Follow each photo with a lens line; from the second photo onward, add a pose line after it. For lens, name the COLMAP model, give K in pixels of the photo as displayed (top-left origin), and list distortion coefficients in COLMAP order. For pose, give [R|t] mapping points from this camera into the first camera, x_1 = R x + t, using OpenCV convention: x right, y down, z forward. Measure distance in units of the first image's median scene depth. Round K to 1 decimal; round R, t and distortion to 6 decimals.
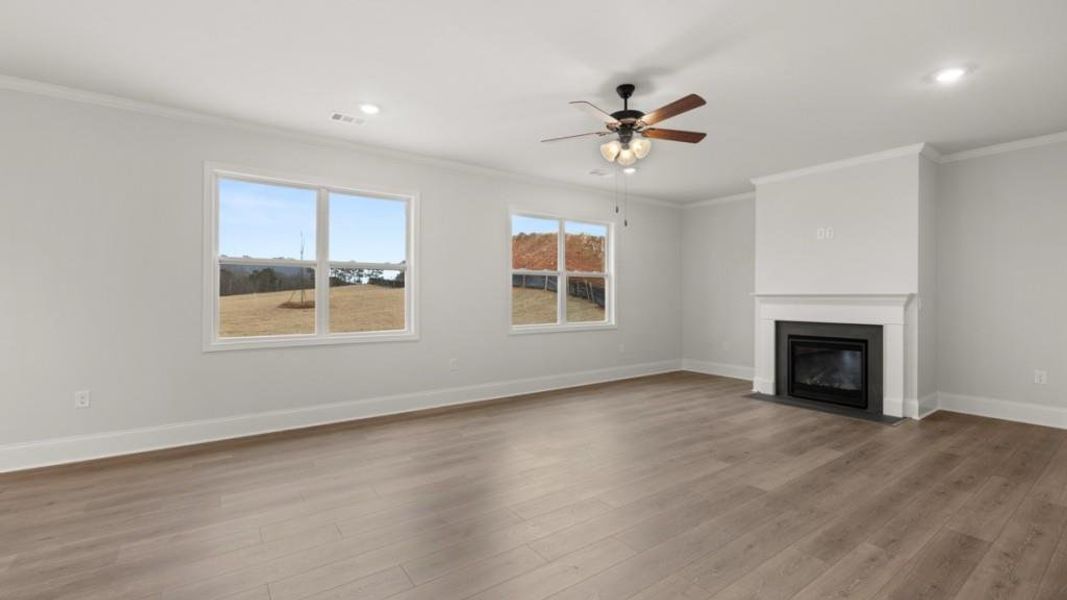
lens RADIAL K [[449.3, 0, 528.3], [0, 449.3, 300.6], [0, 0, 1]] dist [-0.003448, -0.000615]
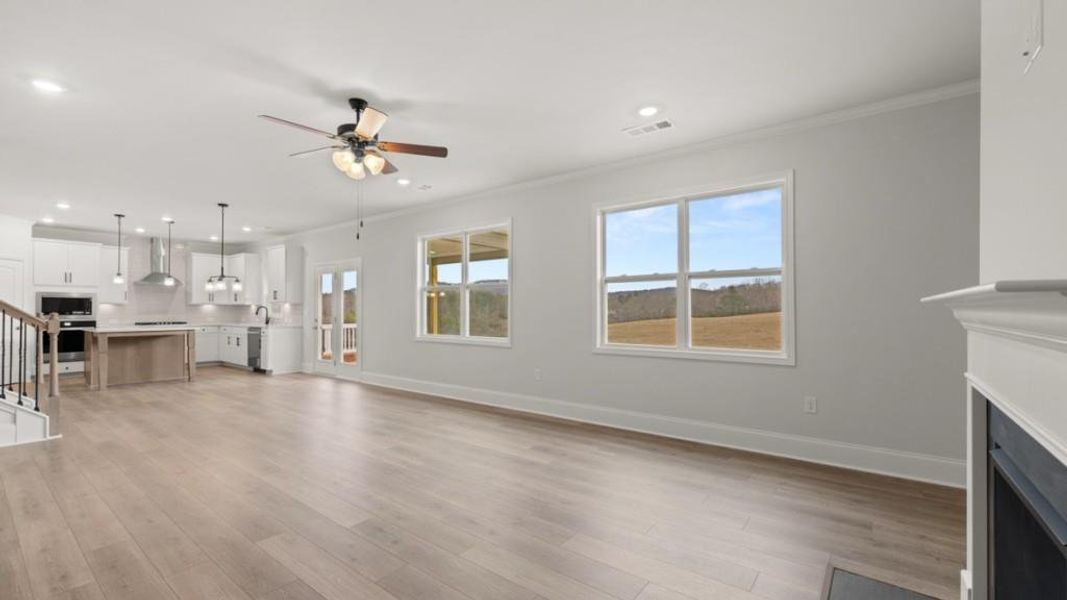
lens RADIAL K [[449.3, 0, 531.9], [0, 449.3, 301.7], [0, 0, 1]] dist [-0.003448, -0.000615]
pose [[0.295187, -0.017172, -0.955285, 1.087562], [-0.009436, 0.999737, -0.020887, -0.003857], [0.955393, 0.015180, 0.294947, 0.909118]]
